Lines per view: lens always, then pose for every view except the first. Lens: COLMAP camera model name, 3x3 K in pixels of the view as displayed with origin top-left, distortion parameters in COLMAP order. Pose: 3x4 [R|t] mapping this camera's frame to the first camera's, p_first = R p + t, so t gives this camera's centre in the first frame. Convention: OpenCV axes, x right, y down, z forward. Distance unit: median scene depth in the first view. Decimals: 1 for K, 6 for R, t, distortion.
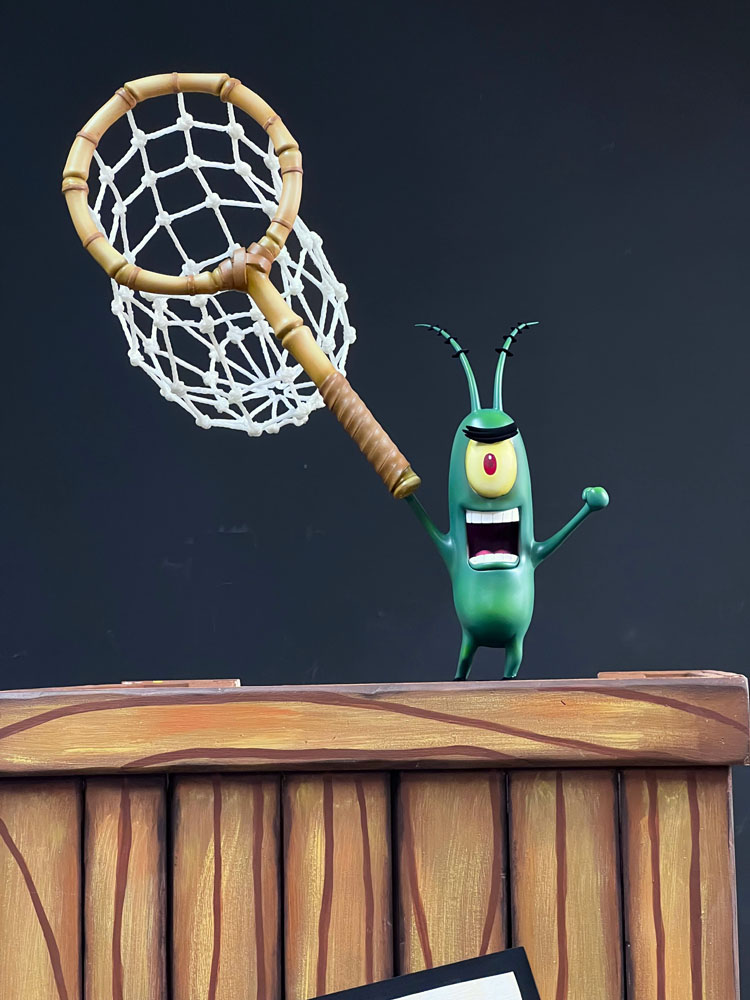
lens RADIAL K [[2238.9, 0, 374.3], [0, 2238.9, 500.6], [0, 0, 1]] dist [0.311480, 0.000000]
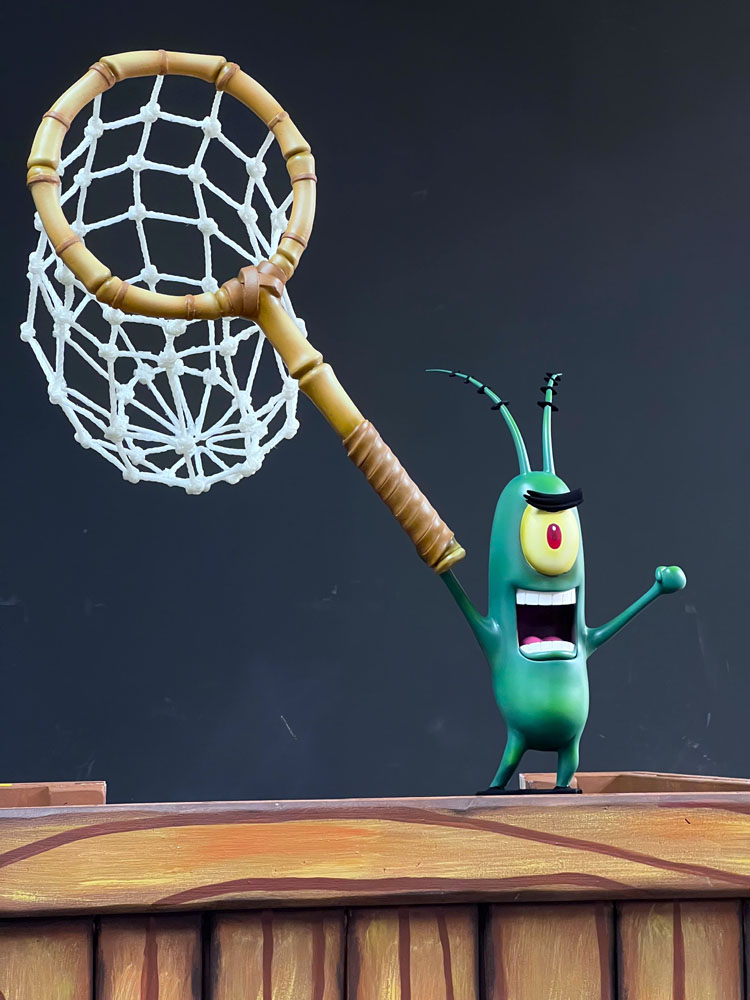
lens RADIAL K [[2238.9, 0, 394.7], [0, 2238.9, 527.1], [0, 0, 1]] dist [0.311480, 0.000000]
pose [[0.963312, 0.030224, 0.266675, -0.233378], [-0.024507, 0.999393, -0.024741, 0.002949], [-0.267261, 0.017298, 0.963469, 0.194429]]
